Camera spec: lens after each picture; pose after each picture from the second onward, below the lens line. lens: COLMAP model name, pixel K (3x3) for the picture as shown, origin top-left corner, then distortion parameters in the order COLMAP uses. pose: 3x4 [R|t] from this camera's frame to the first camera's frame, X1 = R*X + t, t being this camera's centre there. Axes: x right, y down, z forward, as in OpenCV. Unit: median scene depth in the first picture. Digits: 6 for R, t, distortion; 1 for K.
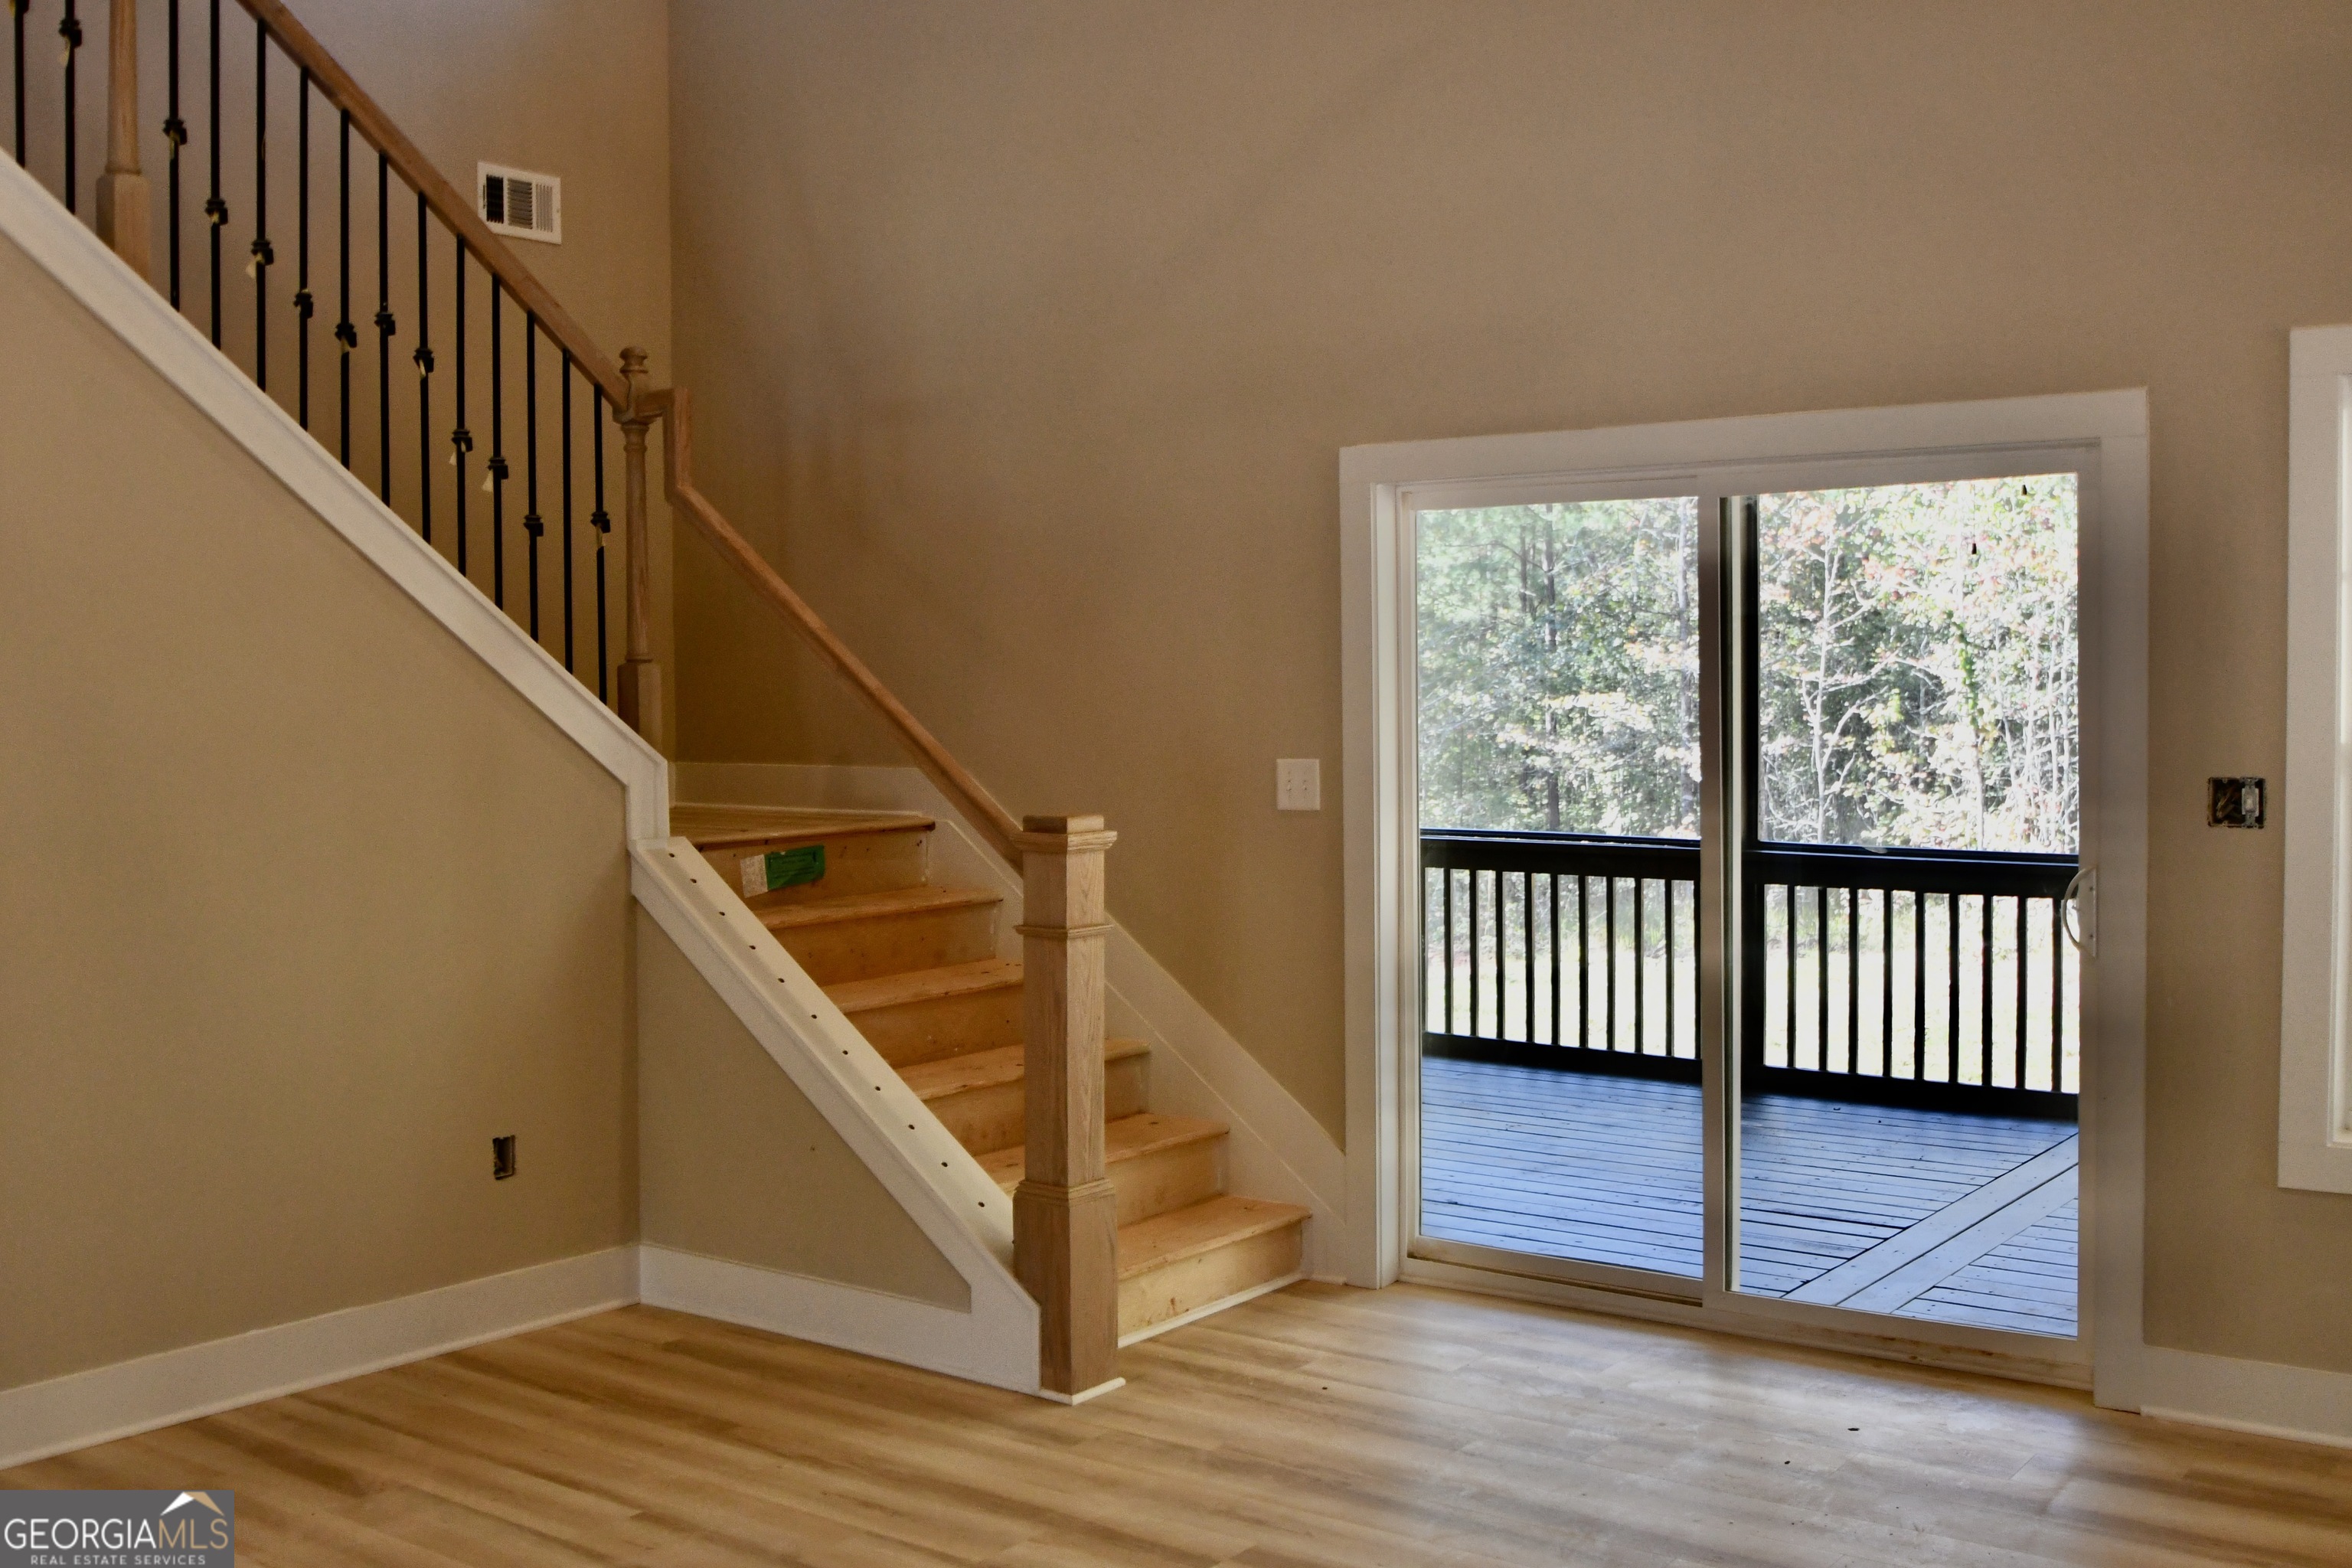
lens RADIAL K [[2362.6, 0, 1166.9], [0, 2362.6, 780.0], [0, 0, 1]] dist [-0.074620, 0.000000]
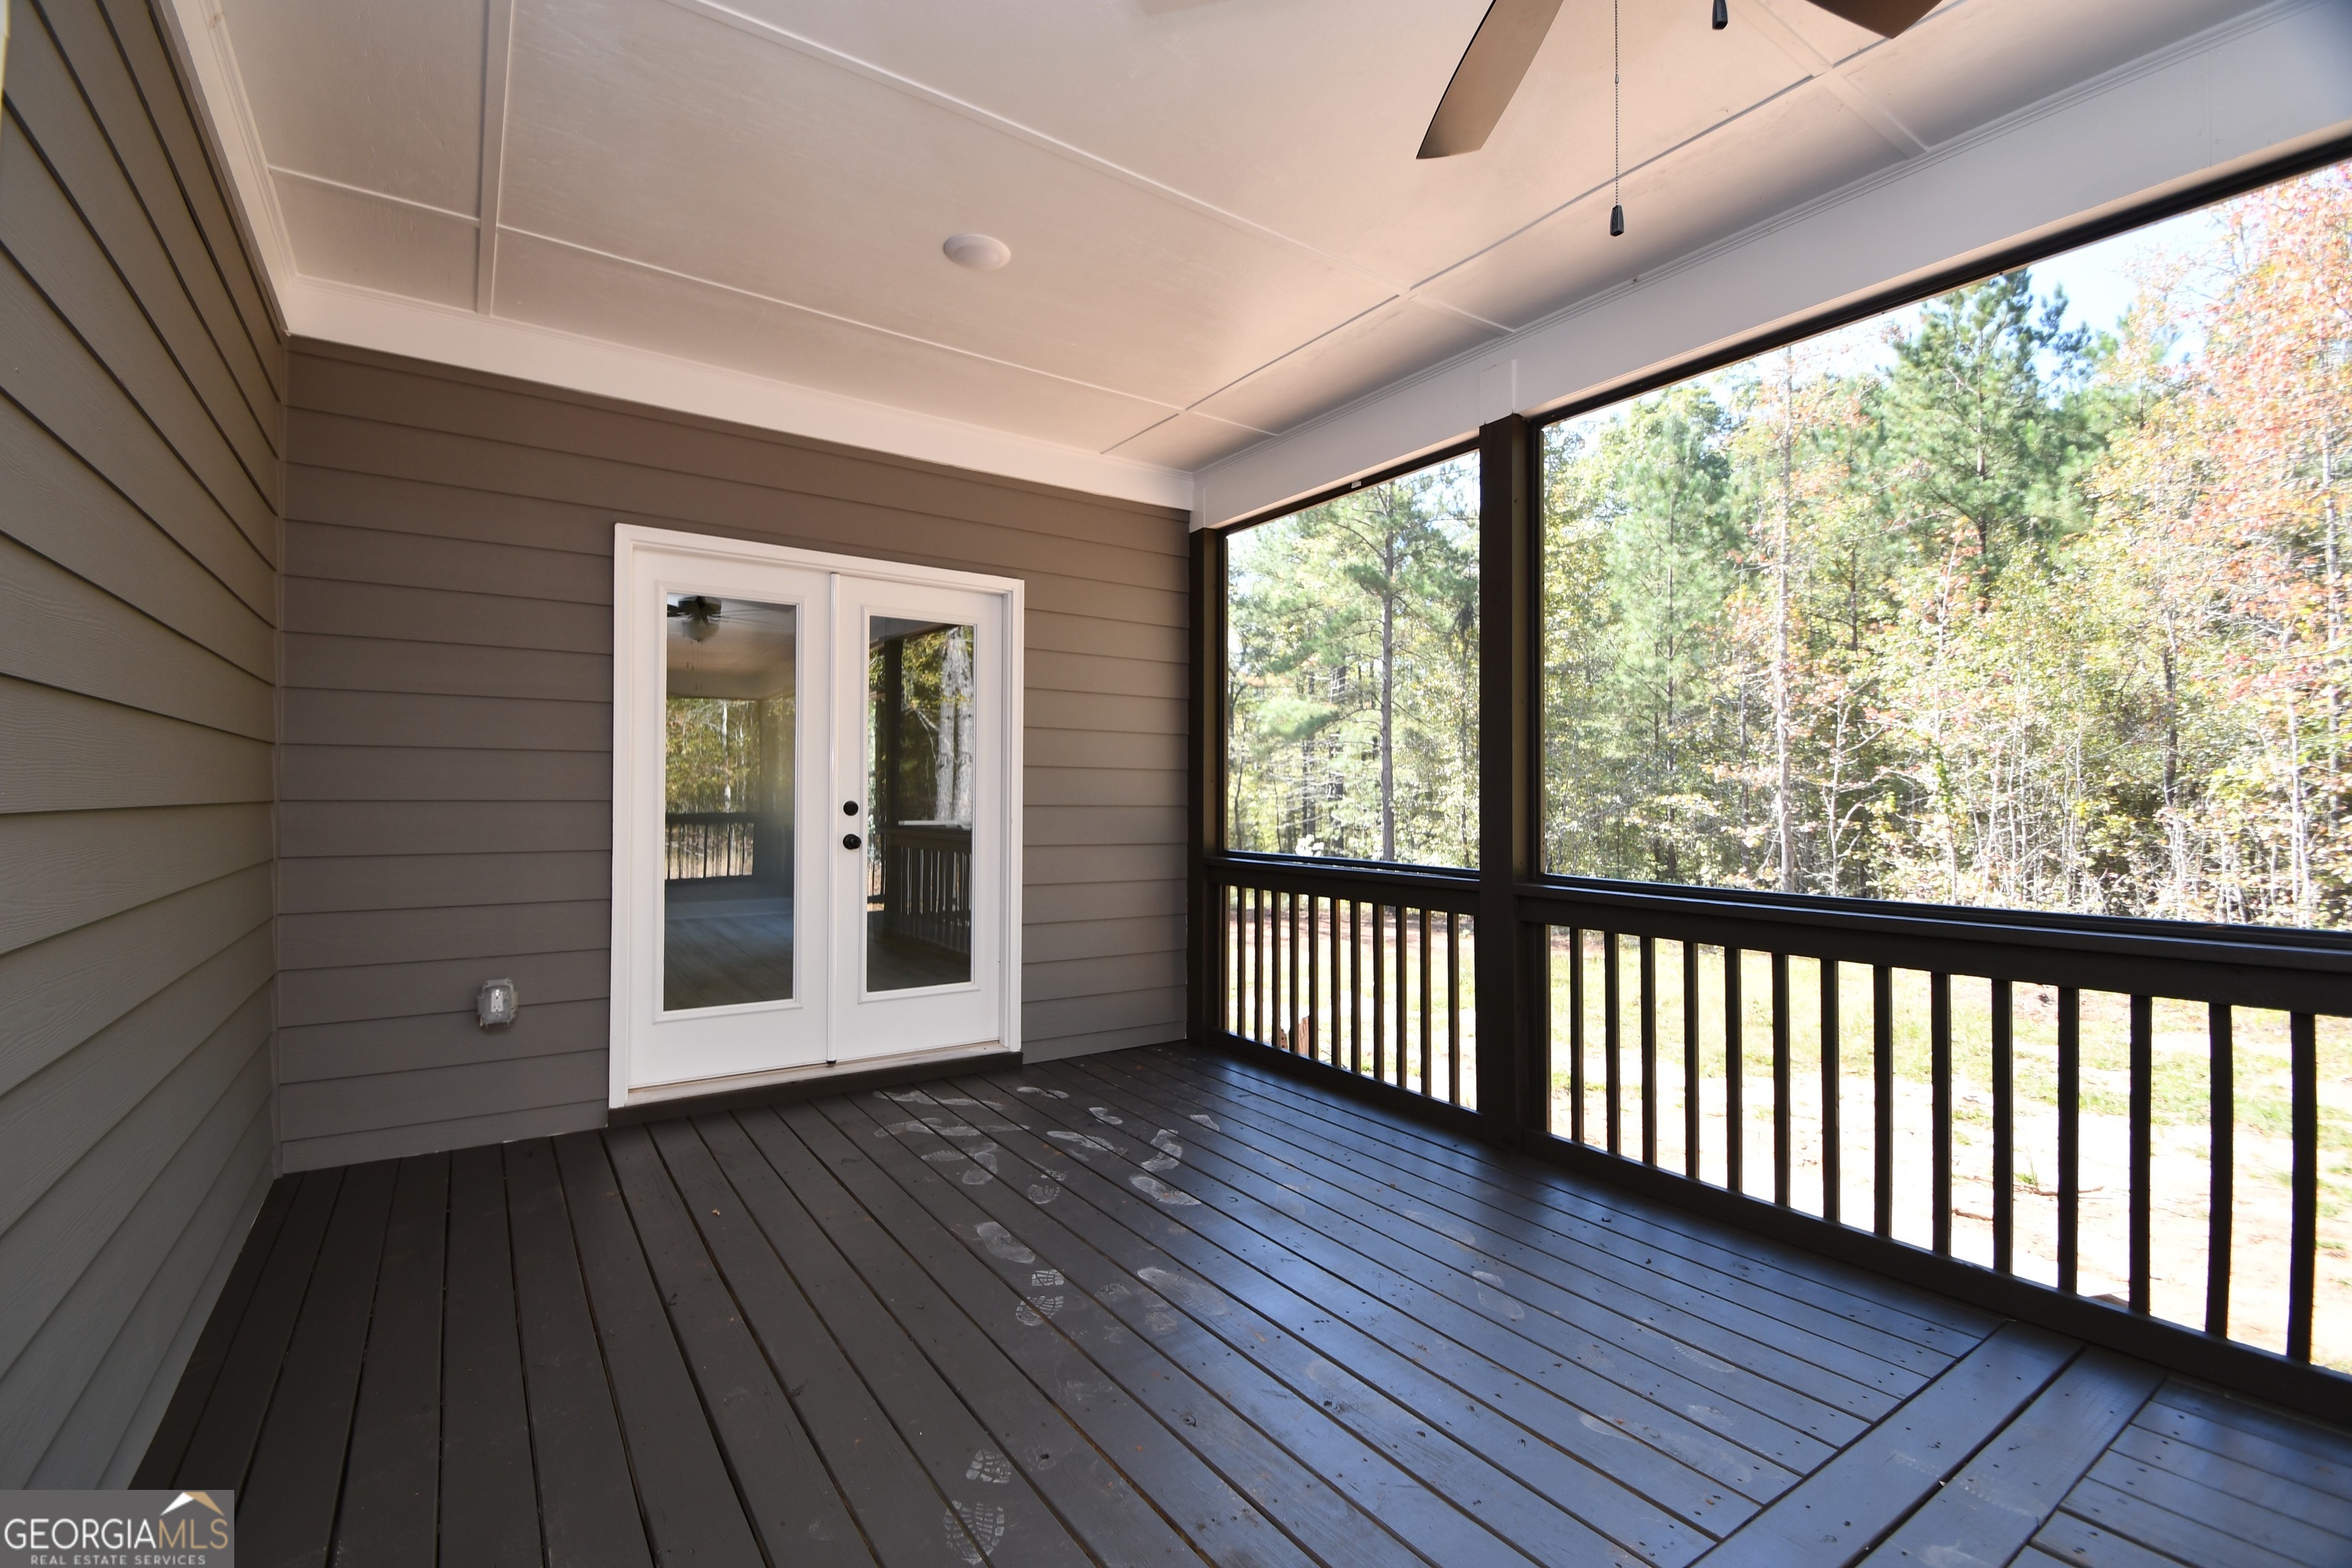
lens RADIAL K [[1032.0, 0, 1165.0], [0, 1032.0, 795.9], [0, 0, 1]] dist [0.000491, -0.004065]
pose [[0.944546, 0.008926, -0.328258, 0.366609], [-0.024285, 0.998792, -0.042720, 0.025146], [0.327480, 0.048323, 0.943621, 0.882222]]
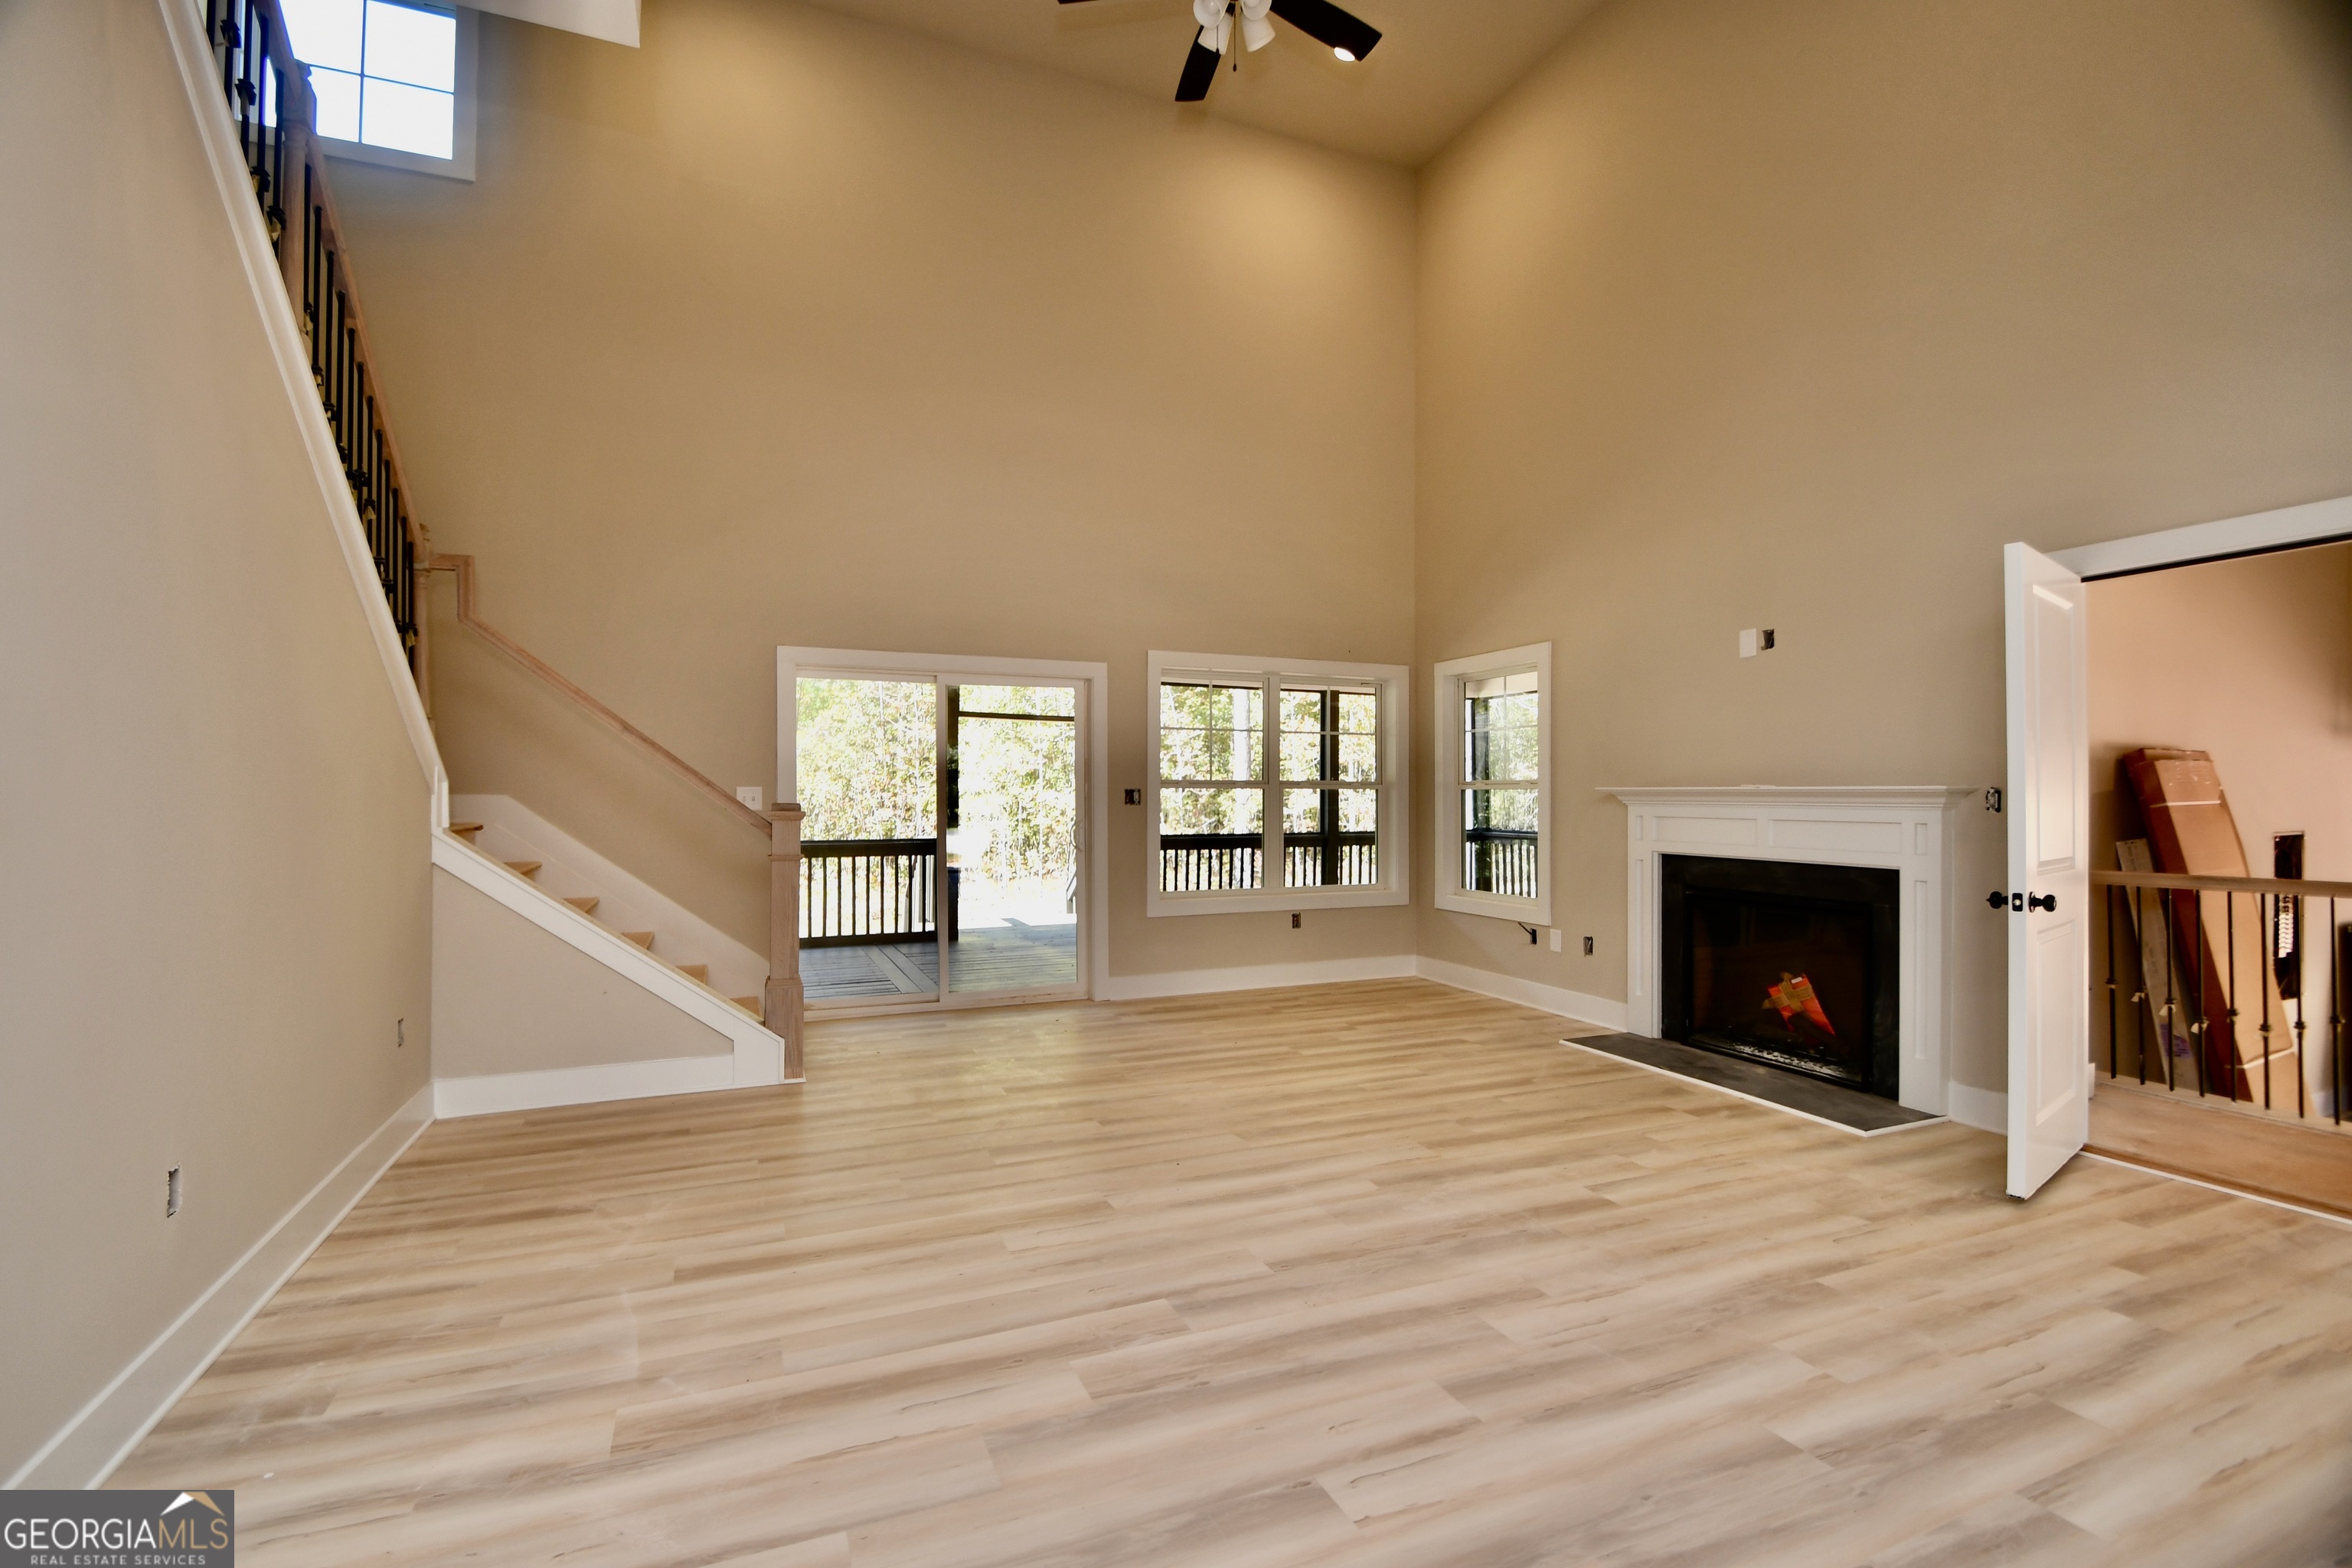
lens RADIAL K [[1032.0, 0, 1157.8], [0, 1032.0, 795.5], [0, 0, 1]] dist [0.000491, -0.004065]
pose [[0.504212, 0.008455, 0.863539, -0.568764], [0.032555, 0.999055, -0.028790, 0.037950], [-0.862966, 0.042629, 0.503460, 0.206703]]
